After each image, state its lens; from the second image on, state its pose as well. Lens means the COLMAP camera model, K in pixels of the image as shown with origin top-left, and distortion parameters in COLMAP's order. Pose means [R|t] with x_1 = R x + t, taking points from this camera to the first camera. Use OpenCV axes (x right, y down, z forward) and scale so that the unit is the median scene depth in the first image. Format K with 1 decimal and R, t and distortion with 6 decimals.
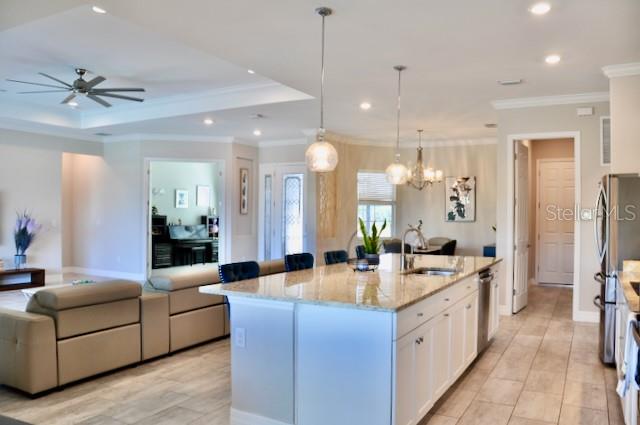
lens RADIAL K [[520.9, 0, 319.1], [0, 520.9, 219.3], [0, 0, 1]] dist [-0.146210, 0.114550]
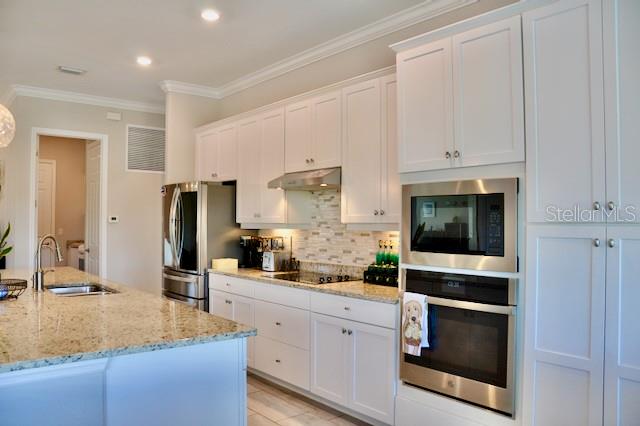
lens RADIAL K [[503.7, 0, 316.2], [0, 503.7, 214.4], [0, 0, 1]] dist [-0.144206, 0.100705]
pose [[0.370099, 0.010393, 0.928934, -0.146178], [0.006803, 0.999880, -0.013897, -0.000234], [-0.928967, 0.011463, 0.369984, 0.159239]]
